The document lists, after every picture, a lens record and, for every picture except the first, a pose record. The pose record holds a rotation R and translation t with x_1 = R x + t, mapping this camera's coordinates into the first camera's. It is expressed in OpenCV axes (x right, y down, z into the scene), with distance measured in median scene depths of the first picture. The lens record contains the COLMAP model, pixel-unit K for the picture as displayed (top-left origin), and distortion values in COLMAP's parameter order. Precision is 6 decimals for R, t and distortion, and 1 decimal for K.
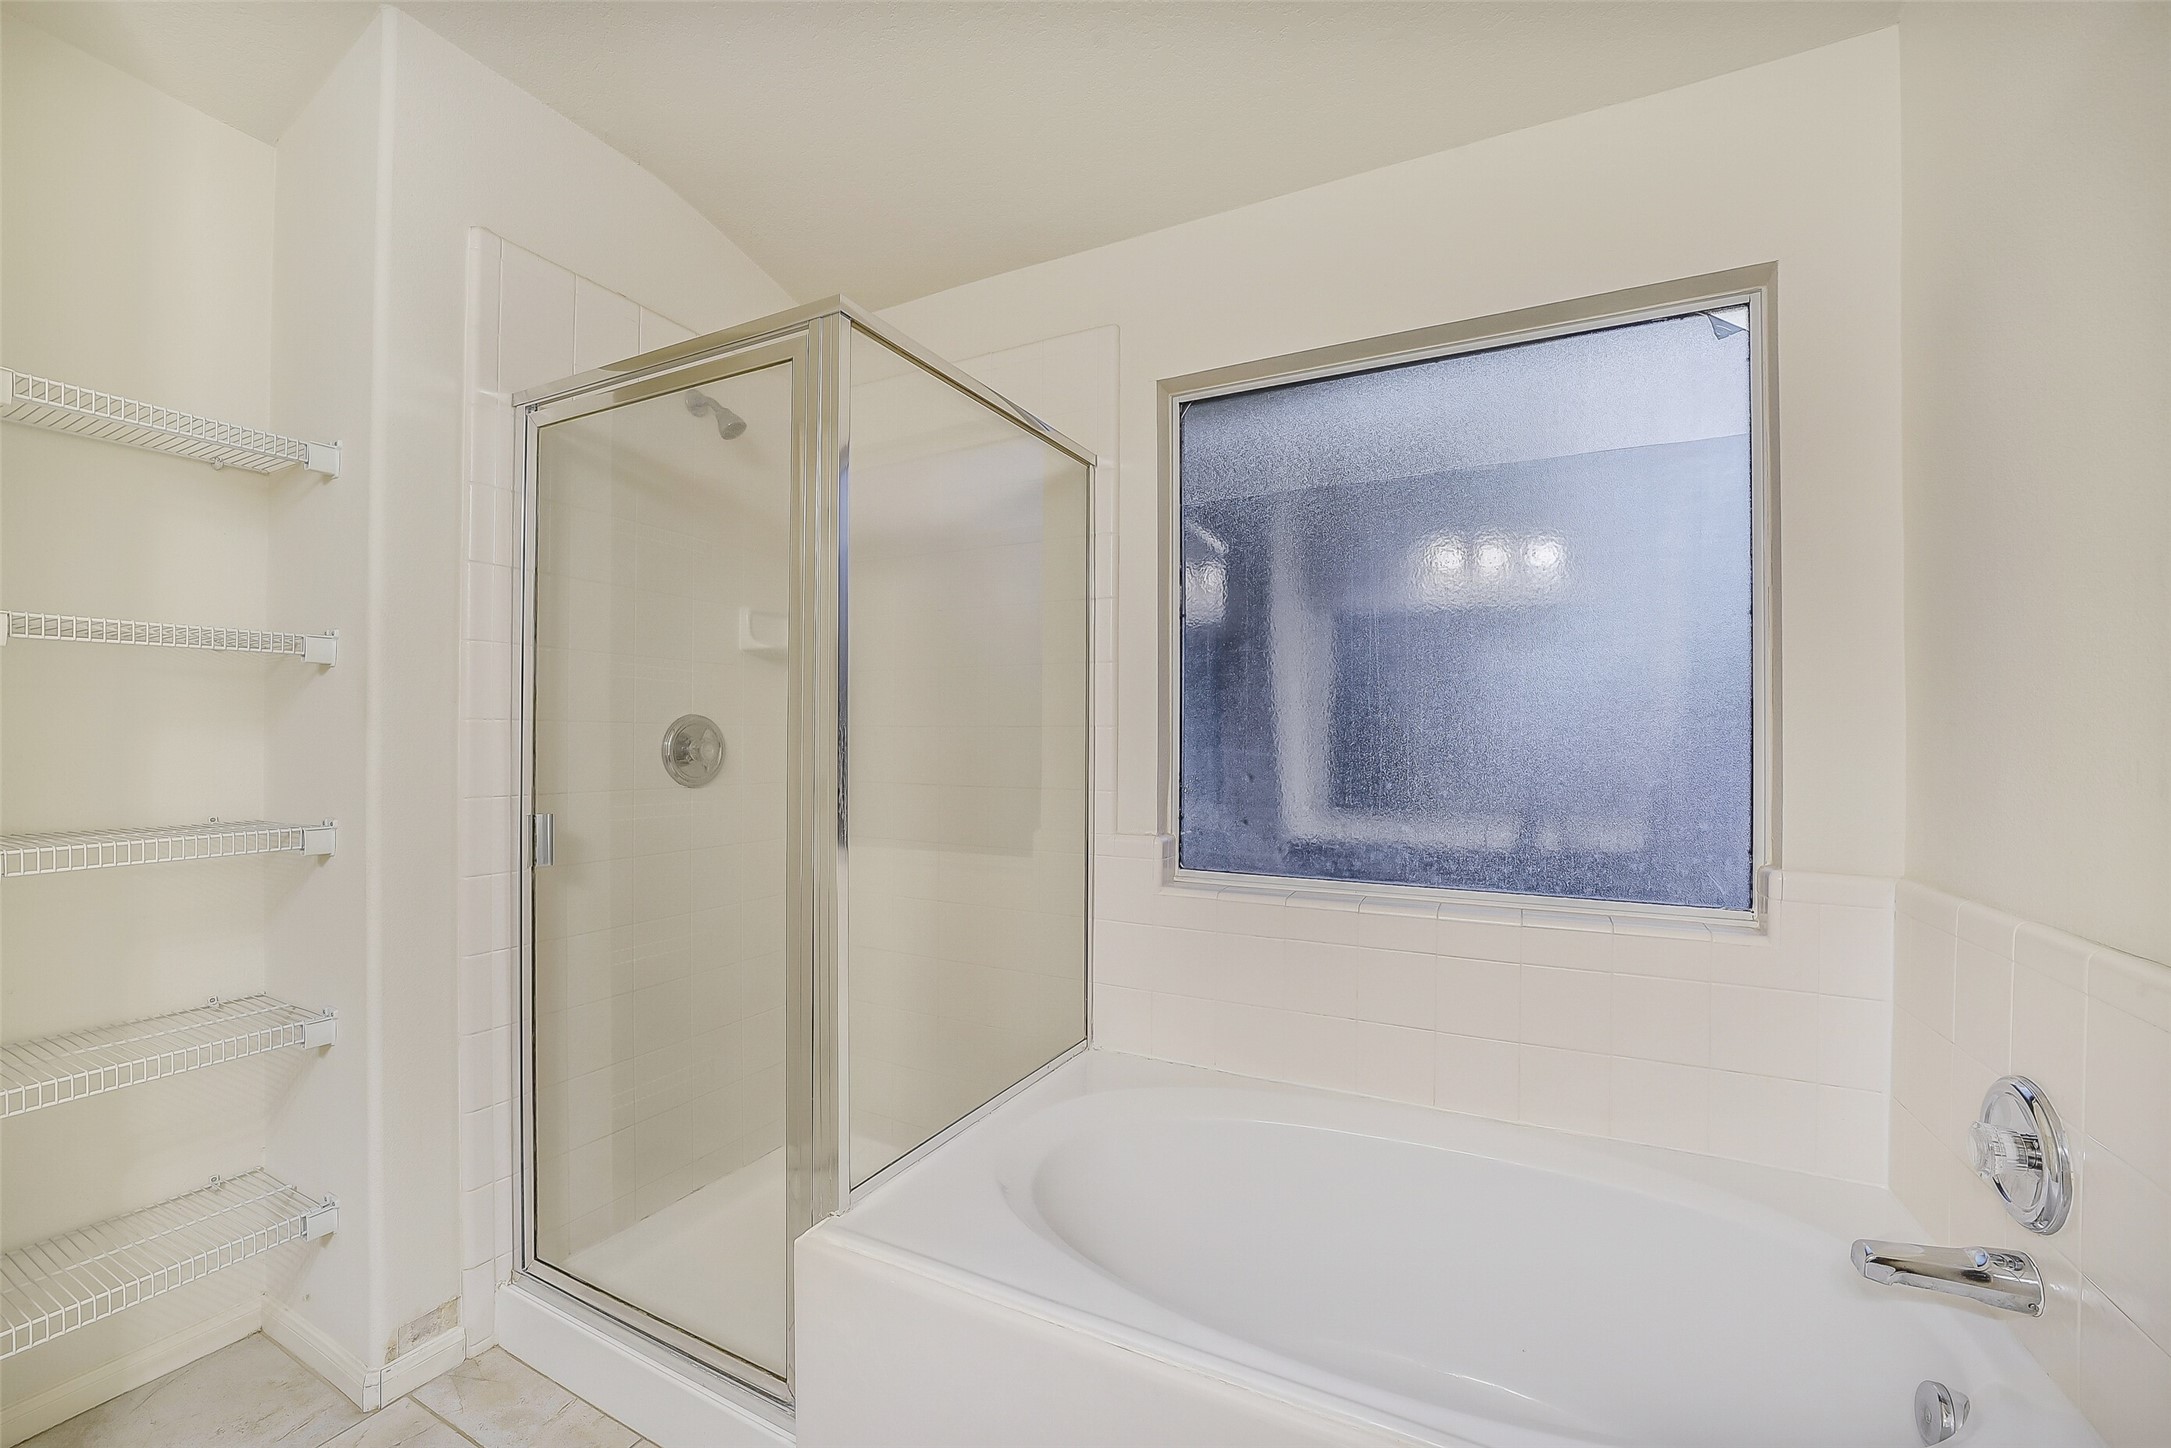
lens RADIAL K [[874.6, 0, 1089.2], [0, 874.6, 739.8], [0, 0, 1]] dist [-0.025879, 0.003358]
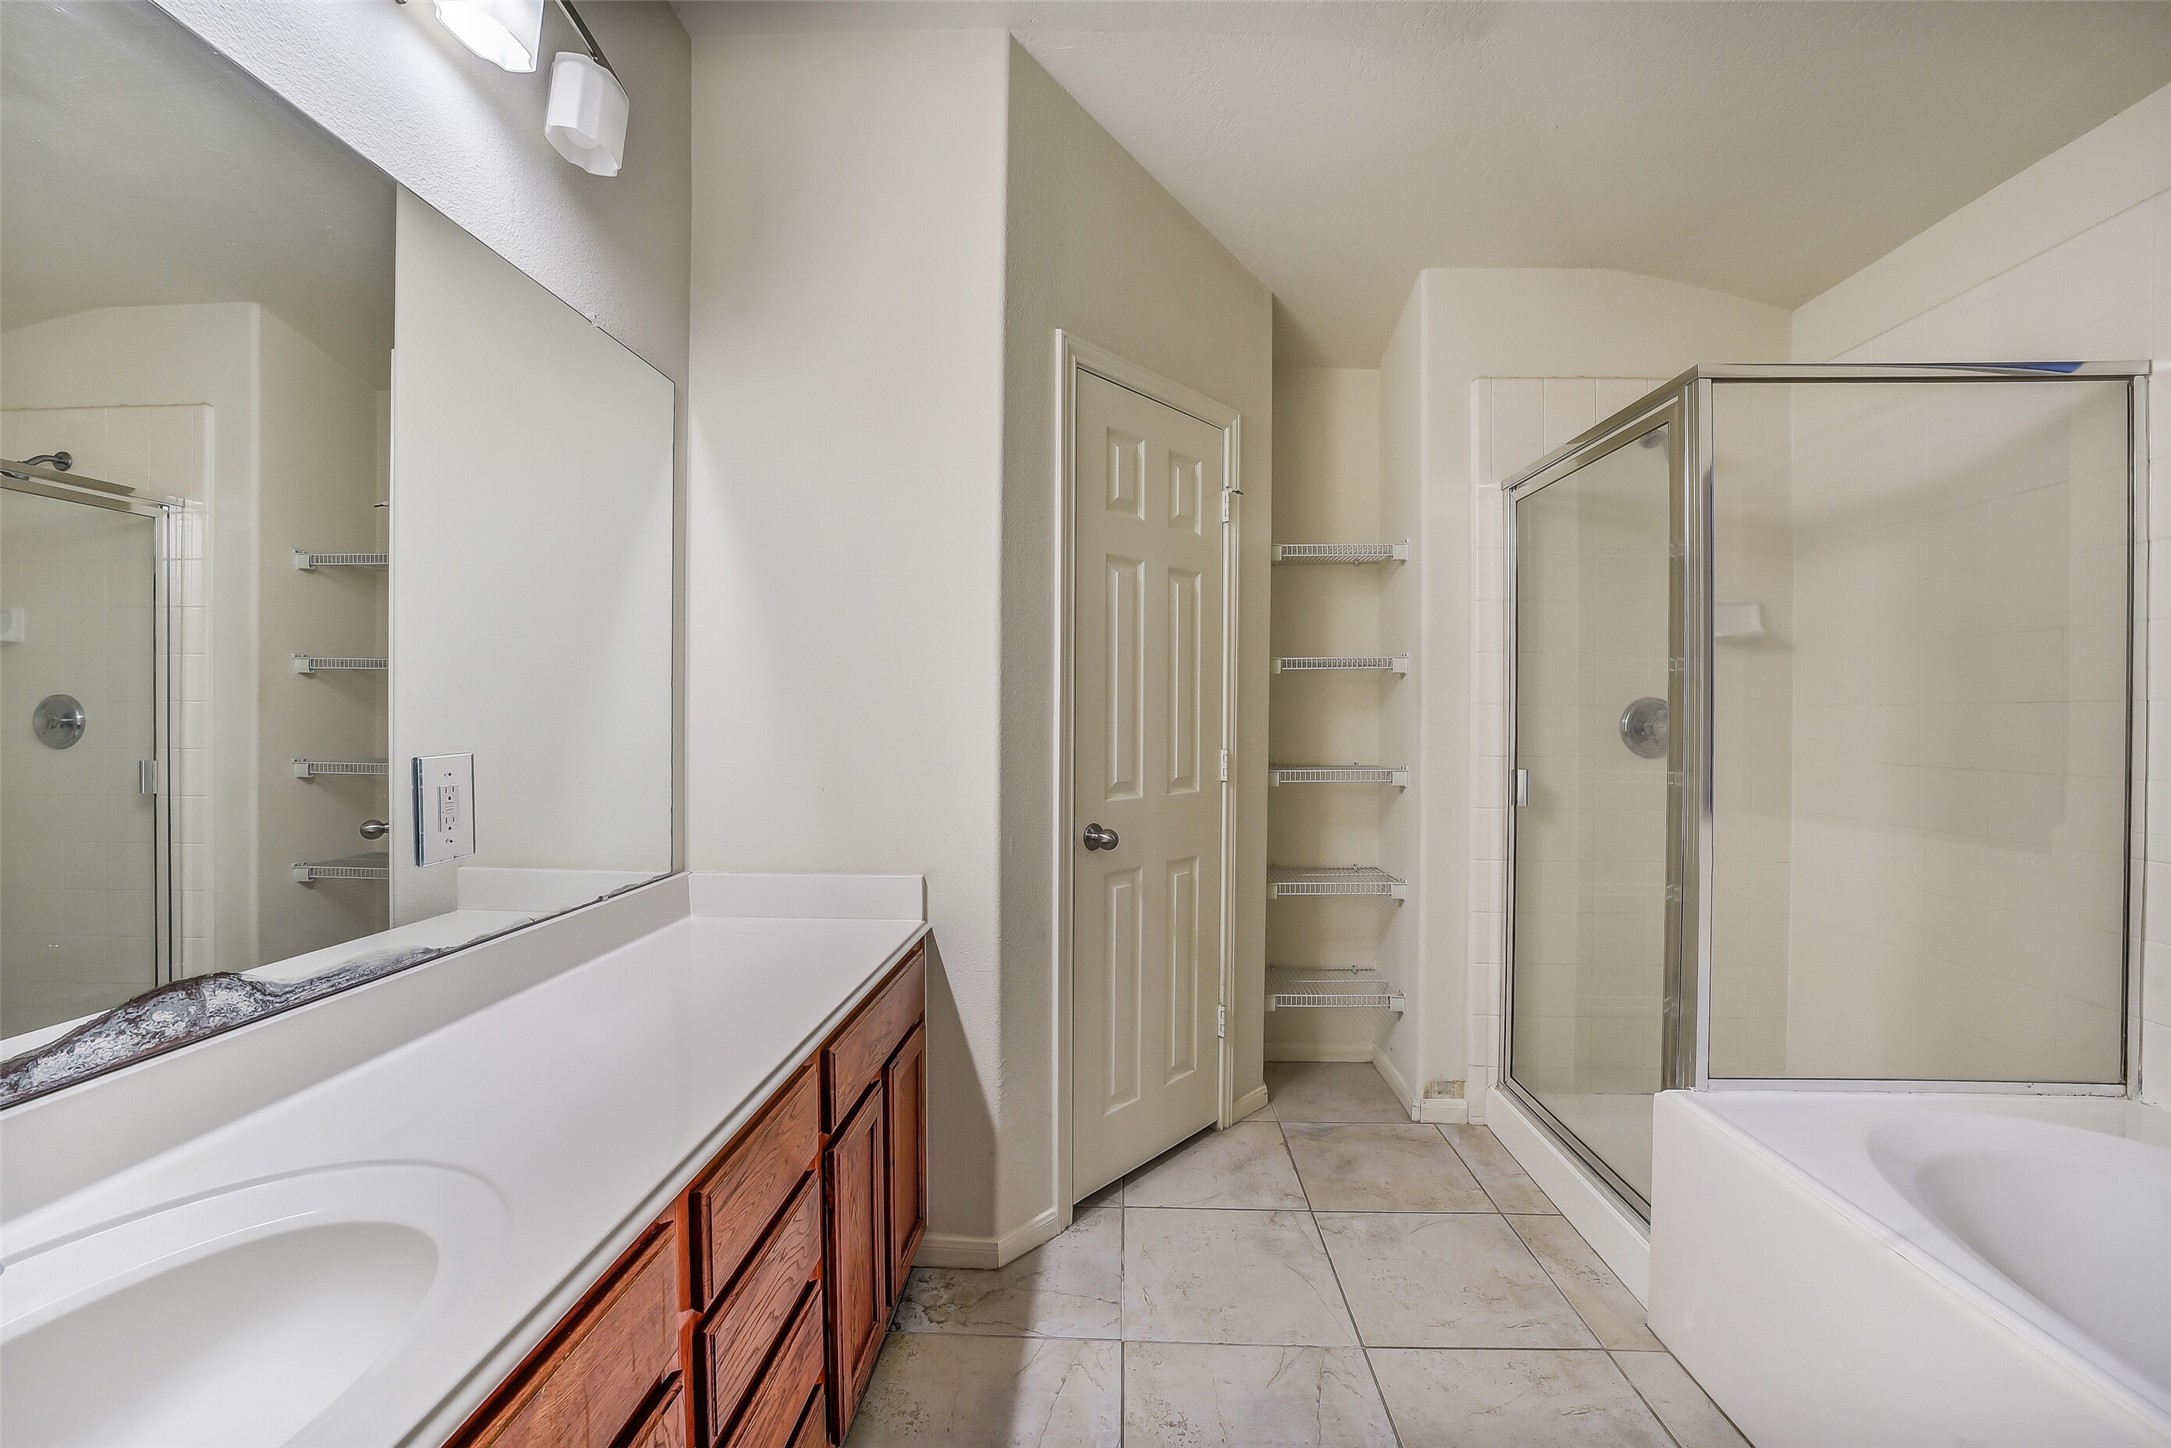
lens RADIAL K [[874.6, 0, 1089.5], [0, 874.6, 727.4], [0, 0, 1]] dist [-0.025879, 0.003358]
pose [[0.416571, 0.002931, -0.909098, 0.387860], [-0.005884, 0.999983, 0.000528, 0.019258], [0.909084, 0.005130, 0.416581, -0.260850]]
